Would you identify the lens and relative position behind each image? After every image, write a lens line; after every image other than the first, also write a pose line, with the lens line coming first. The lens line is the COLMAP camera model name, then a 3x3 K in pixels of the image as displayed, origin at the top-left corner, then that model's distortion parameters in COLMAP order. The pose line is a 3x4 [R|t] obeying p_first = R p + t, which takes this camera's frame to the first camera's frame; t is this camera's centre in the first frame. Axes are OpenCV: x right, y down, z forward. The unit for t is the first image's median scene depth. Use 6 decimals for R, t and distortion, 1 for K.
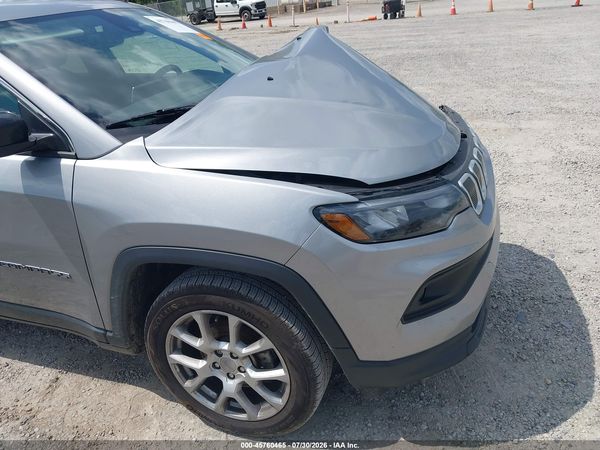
lens RADIAL K [[479.7, 0, 300.0], [0, 479.7, 224.4], [0, 0, 1]] dist [-0.003617, -0.005937]
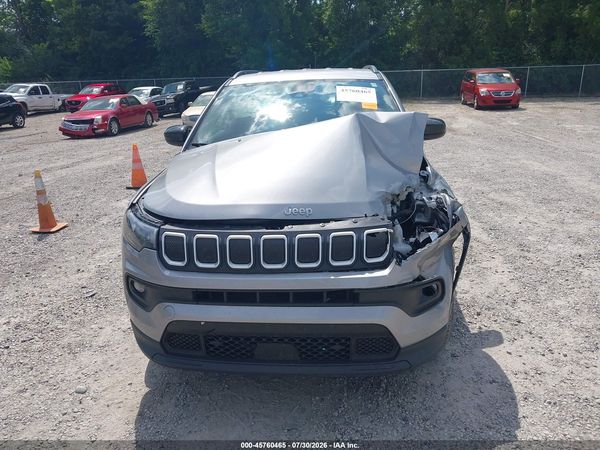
lens RADIAL K [[479.7, 0, 304.8], [0, 479.7, 224.8], [0, 0, 1]] dist [-0.003617, -0.005937]
pose [[0.226514, 0.359317, -0.905308, 1.520559], [-0.397678, 0.882584, 0.250796, -0.560387], [0.889125, 0.303212, 0.342810, 0.801973]]
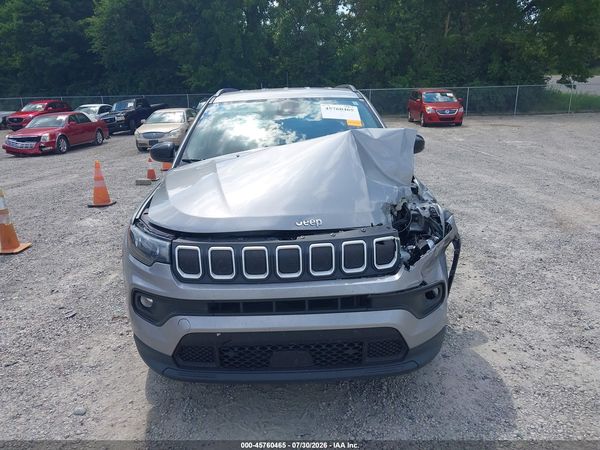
lens RADIAL K [[479.7, 0, 293.9], [0, 479.7, 223.4], [0, 0, 1]] dist [-0.003617, -0.005937]
pose [[0.330958, 0.318709, -0.888196, 1.522169], [-0.398895, 0.900259, 0.174402, -0.481630], [0.855190, 0.296577, 0.425079, 0.616038]]
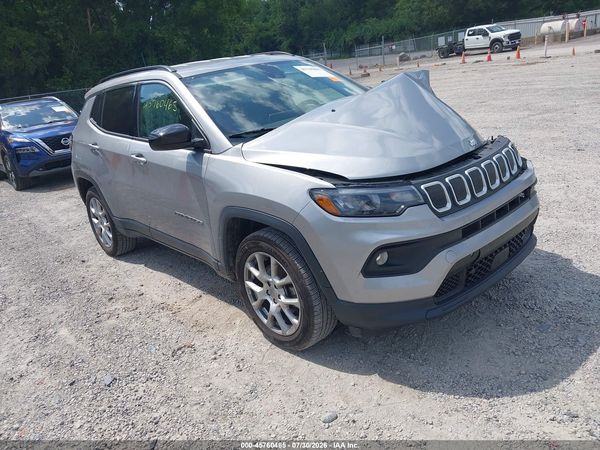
lens RADIAL K [[479.7, 0, 297.8], [0, 479.7, 224.8], [0, 0, 1]] dist [-0.003617, -0.005937]
pose [[0.878061, 0.129721, -0.460632, 0.615640], [-0.156761, 0.987419, -0.020747, 0.099791], [0.452145, 0.090426, 0.887349, -0.357922]]
